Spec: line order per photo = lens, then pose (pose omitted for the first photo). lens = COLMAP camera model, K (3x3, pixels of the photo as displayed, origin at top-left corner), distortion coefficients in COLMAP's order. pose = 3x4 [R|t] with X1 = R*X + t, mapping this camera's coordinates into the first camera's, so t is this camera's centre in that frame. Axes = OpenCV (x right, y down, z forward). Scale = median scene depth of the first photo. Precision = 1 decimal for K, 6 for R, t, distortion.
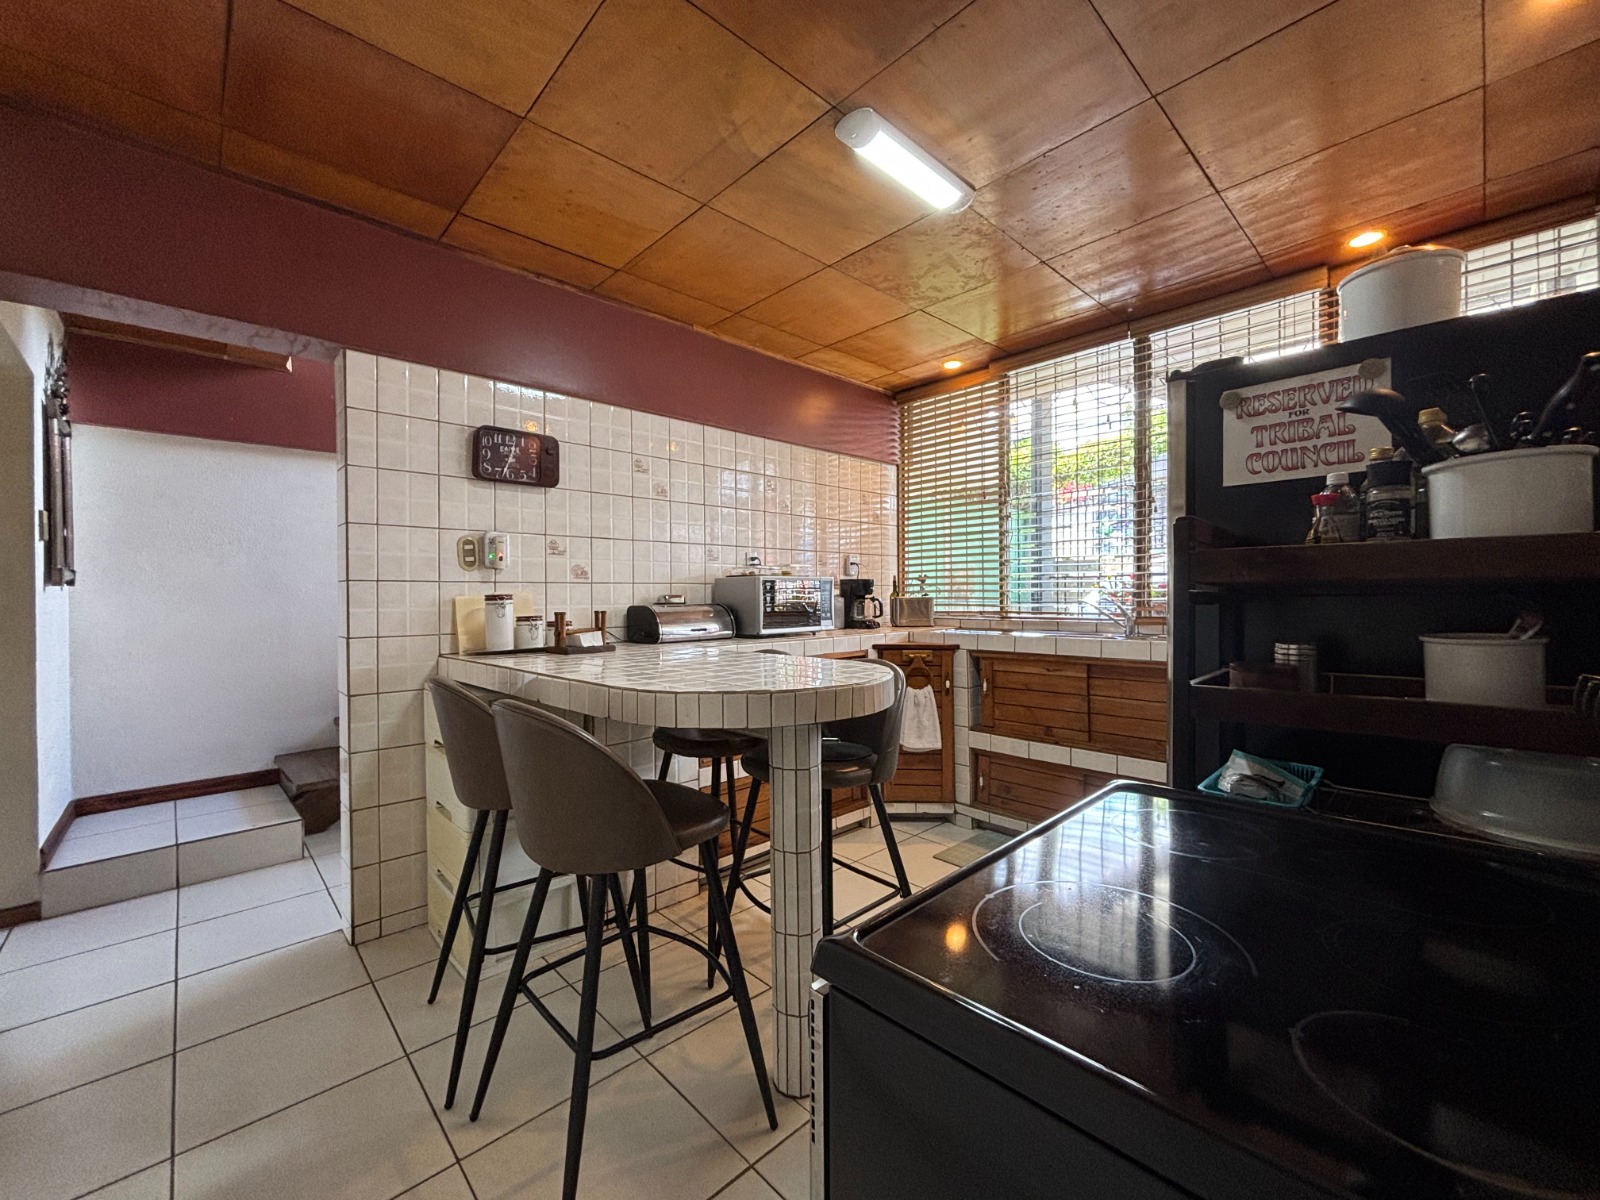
lens RADIAL K [[650.1, 0, 798.3], [0, 650.1, 595.7], [0, 0, 1]] dist [0.011114, -0.001421]
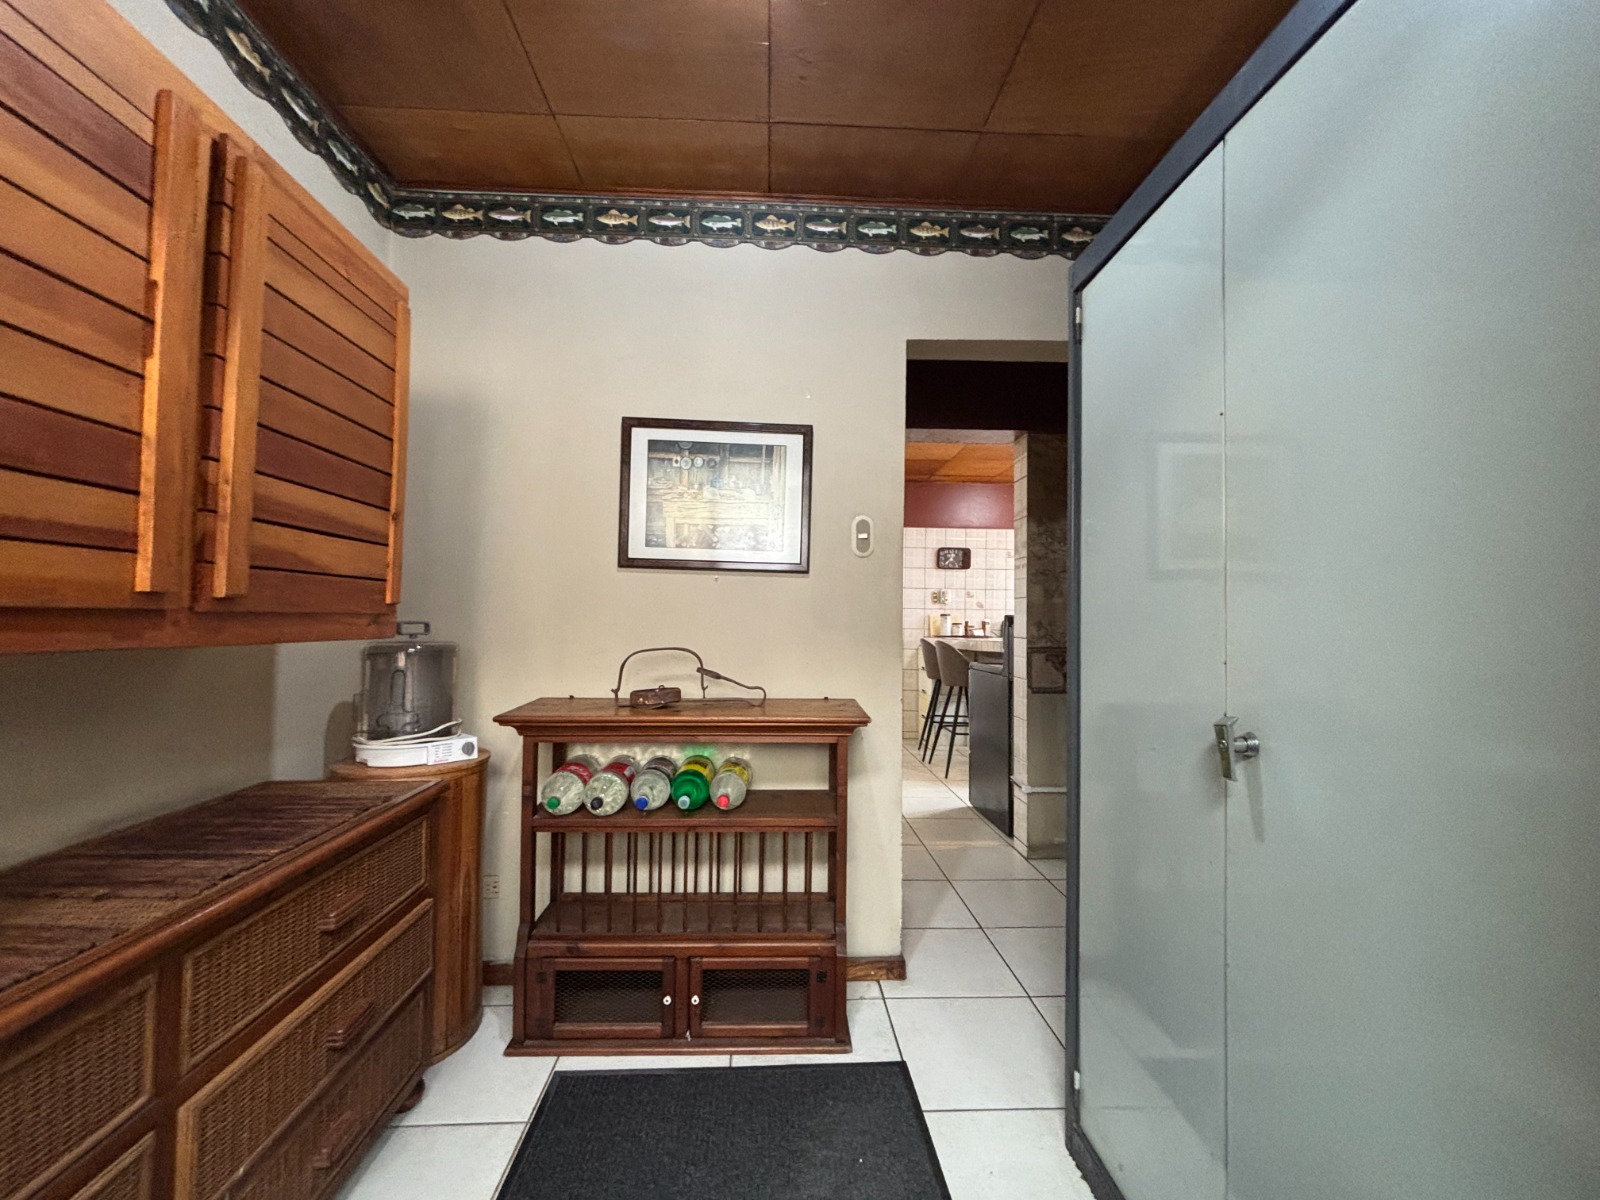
lens RADIAL K [[650.1, 0, 795.7], [0, 650.1, 598.8], [0, 0, 1]] dist [0.011114, -0.001421]
pose [[0.757099, -0.006913, -0.653263, 0.731997], [-0.019287, 0.999272, -0.032928, 0.033340], [0.653015, 0.037530, 0.756414, -1.259483]]
